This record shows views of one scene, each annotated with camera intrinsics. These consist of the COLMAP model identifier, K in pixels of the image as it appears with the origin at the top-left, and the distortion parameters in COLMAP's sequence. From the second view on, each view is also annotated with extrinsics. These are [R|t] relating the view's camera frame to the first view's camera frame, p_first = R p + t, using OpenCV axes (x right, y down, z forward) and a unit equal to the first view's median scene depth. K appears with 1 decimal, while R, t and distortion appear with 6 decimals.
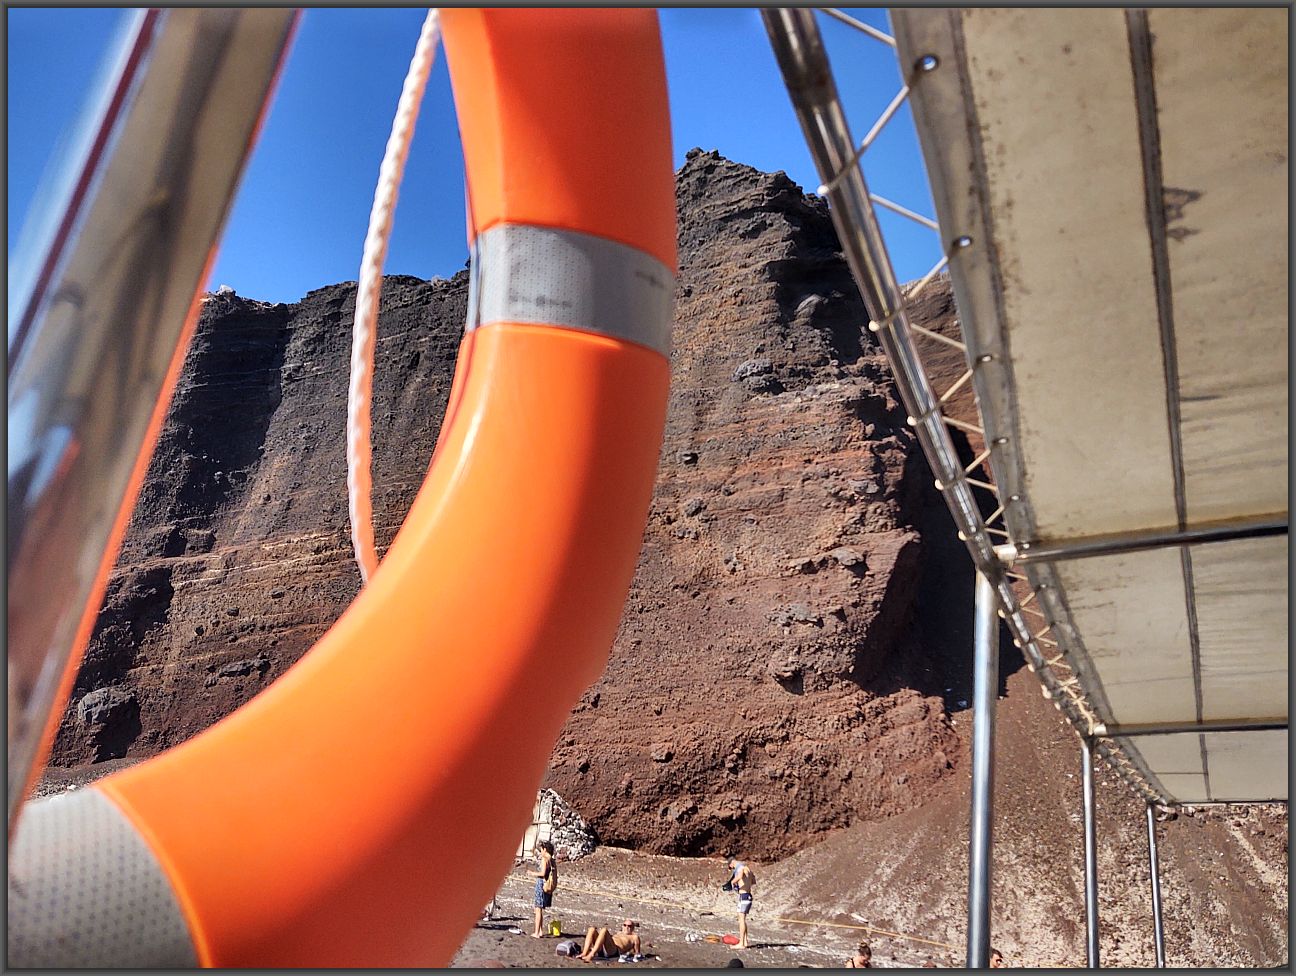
lens RADIAL K [[980.5, 0, 637.7], [0, 980.5, 488.4], [0, 0, 1]] dist [0.015920, -0.035176]
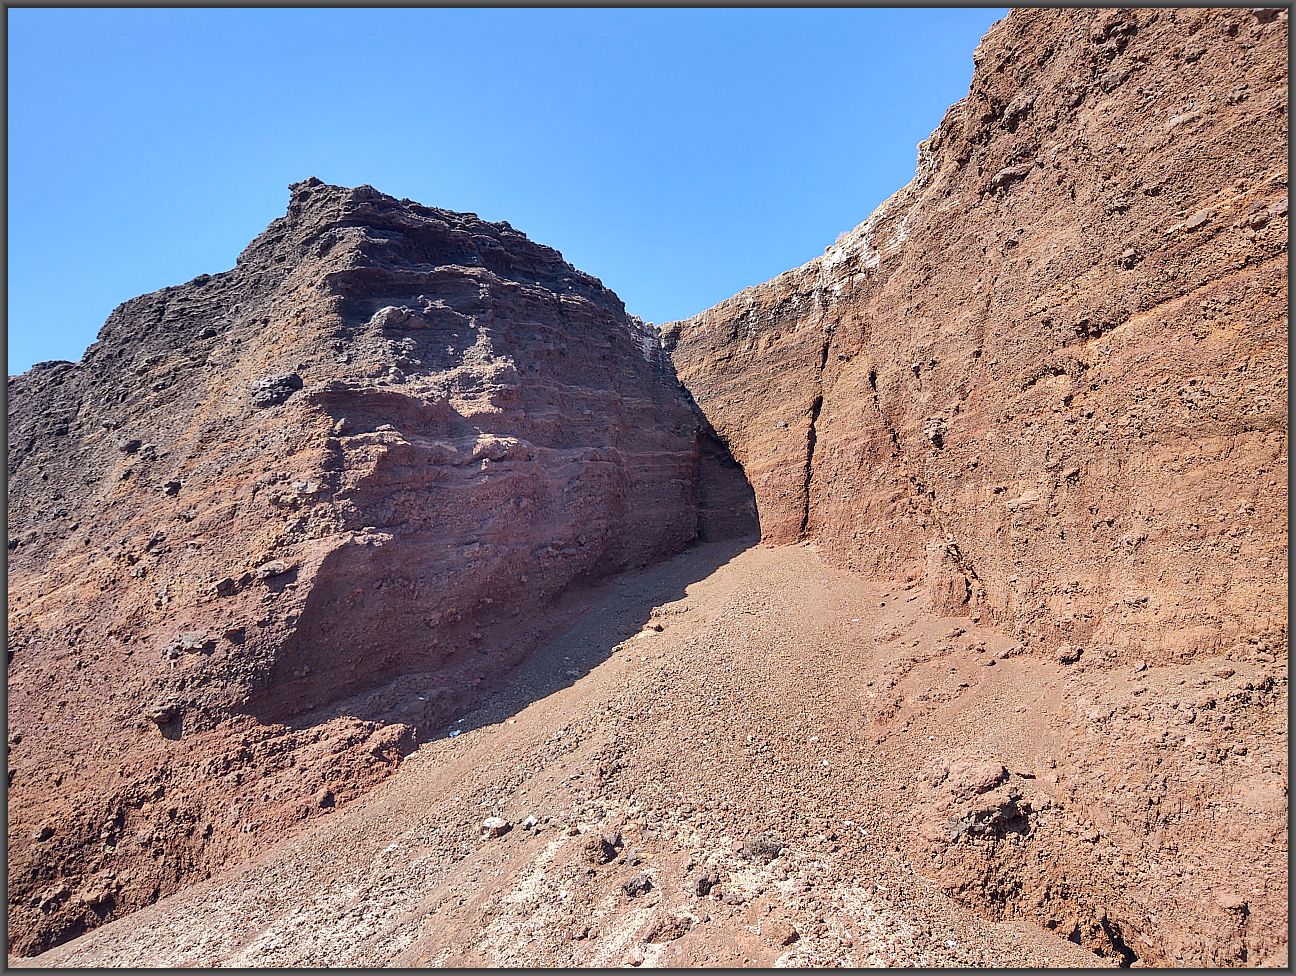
lens RADIAL K [[980.5, 0, 653.9], [0, 980.5, 497.0], [0, 0, 1]] dist [0.015920, -0.035176]
pose [[0.989128, -0.132298, -0.064204, 0.607723], [0.124795, 0.986130, -0.109427, 0.143241], [0.077790, 0.100225, 0.991919, 0.185803]]
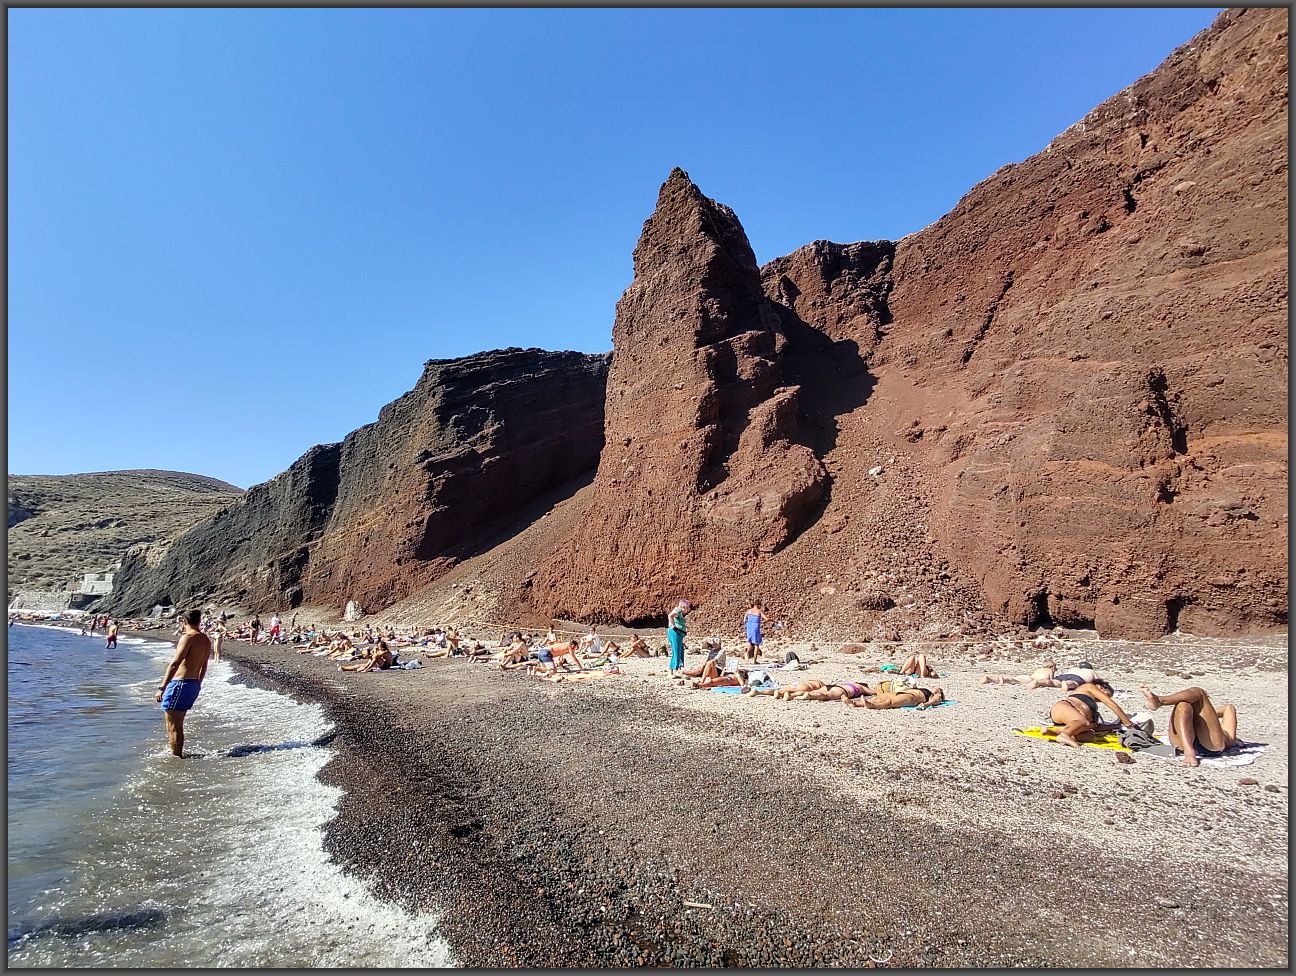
lens RADIAL K [[638.5, 0, 654.0], [0, 638.5, 491.5], [0, 0, 1]] dist [-0.004867, 0.000130]
pose [[0.930152, -0.181267, -0.319311, 1.636509], [0.223769, 0.969336, 0.101566, -0.061399], [0.291109, -0.165924, 0.942191, -0.735064]]
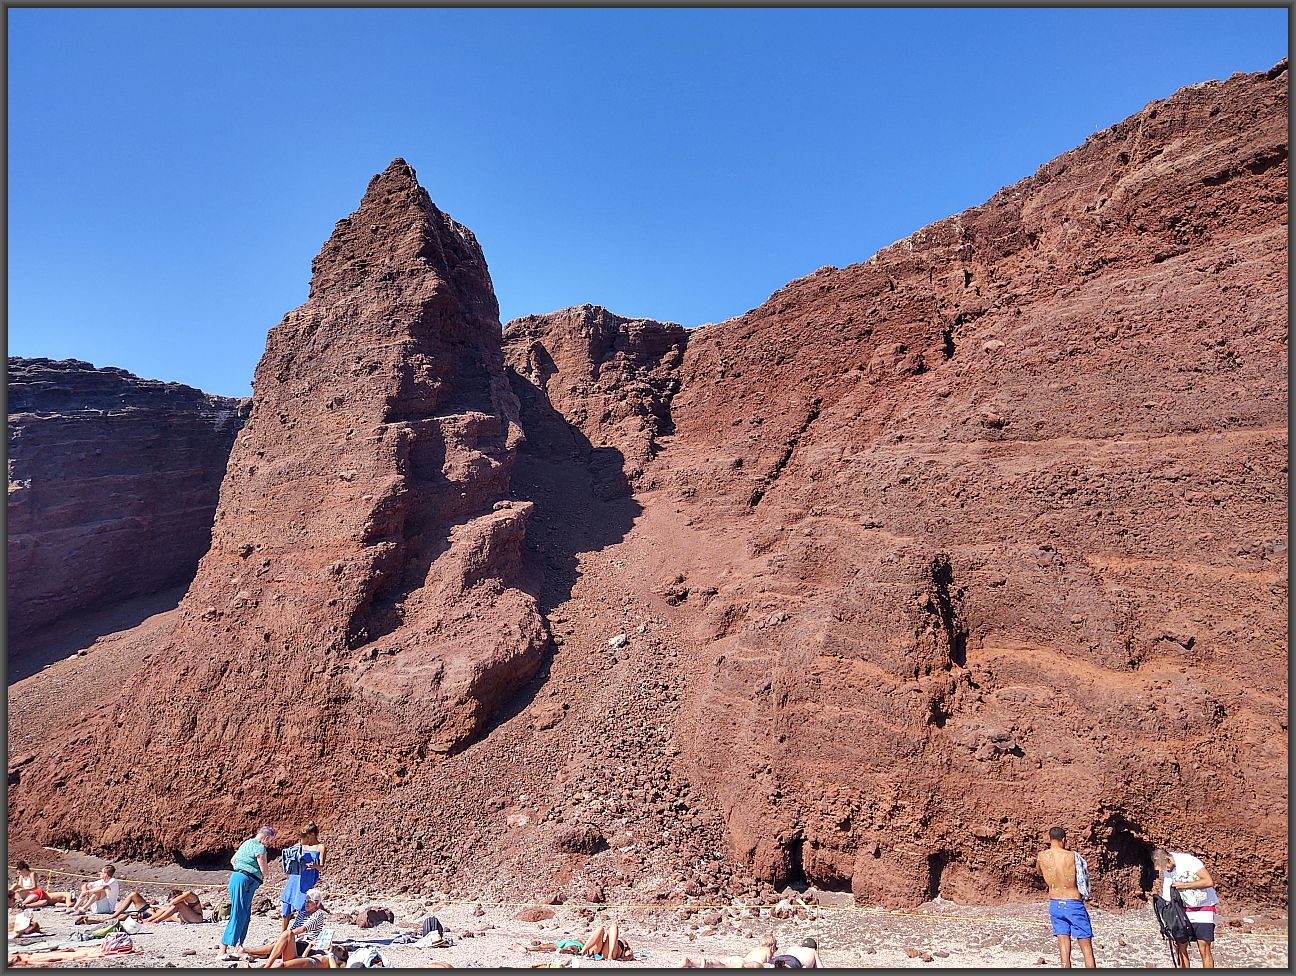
lens RADIAL K [[980.5, 0, 667.6], [0, 980.5, 479.7], [0, 0, 1]] dist [0.015920, -0.035176]
pose [[0.996392, -0.073563, 0.042327, 1.669999], [0.074248, 0.997129, -0.014839, -0.069601], [-0.041113, 0.017928, 0.998994, -0.759467]]
